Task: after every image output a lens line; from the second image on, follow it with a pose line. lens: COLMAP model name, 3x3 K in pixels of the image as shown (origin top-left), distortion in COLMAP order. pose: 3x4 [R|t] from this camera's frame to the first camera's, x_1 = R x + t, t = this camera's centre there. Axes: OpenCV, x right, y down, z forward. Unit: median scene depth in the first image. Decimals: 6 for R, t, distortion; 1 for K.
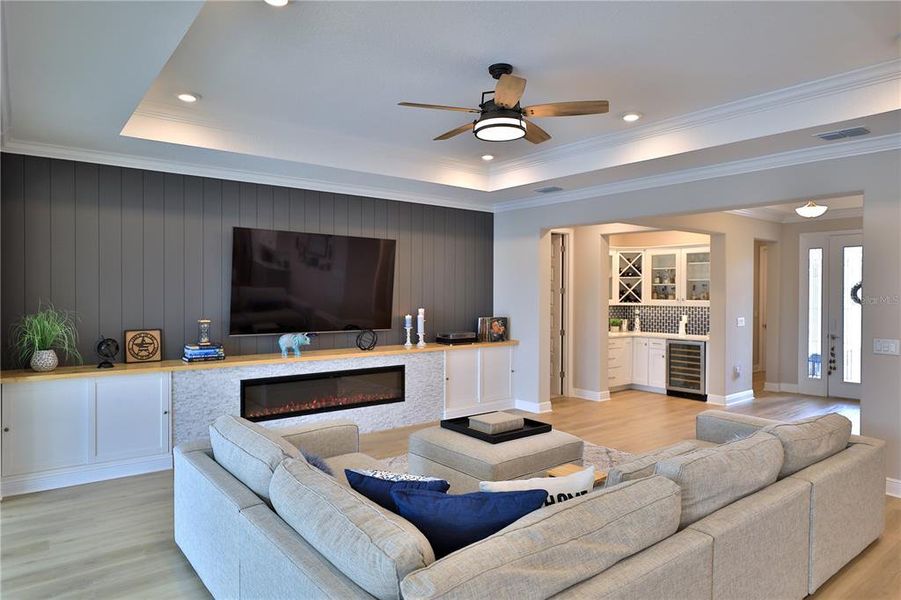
lens RADIAL K [[559.1, 0, 452.5], [0, 559.1, 298.0], [0, 0, 1]] dist [-0.005594, 0.002854]
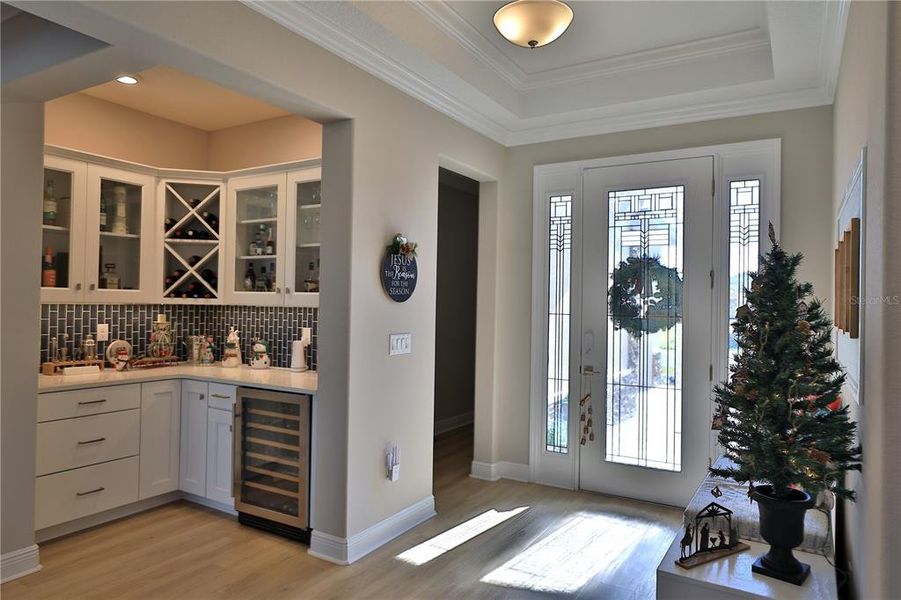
lens RADIAL K [[605.6, 0, 449.0], [0, 605.6, 296.5], [0, 0, 1]] dist [0.007677, 0.000290]
pose [[0.938292, 0.011730, 0.345646, 0.367260], [-0.008444, 0.999904, -0.011009, 0.010909], [-0.345742, 0.007411, 0.938300, 0.520469]]
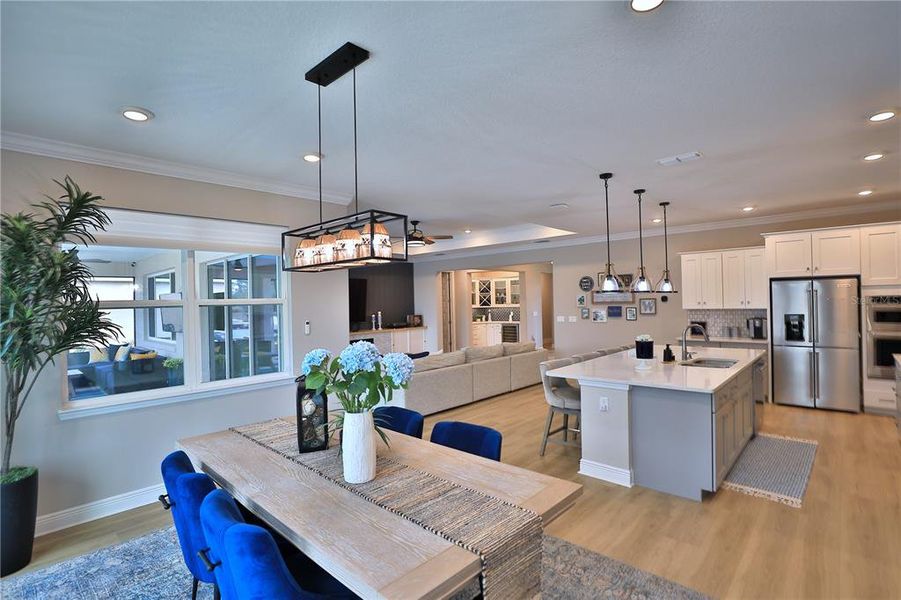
lens RADIAL K [[429.9, 0, 444.9], [0, 429.9, 300.1], [0, 0, 1]] dist [-0.025625, 0.004186]
pose [[0.988956, -0.025762, 0.145954, -0.038321], [0.027886, 0.999533, -0.012528, 0.002580], [-0.145563, 0.016460, 0.989212, -0.480176]]
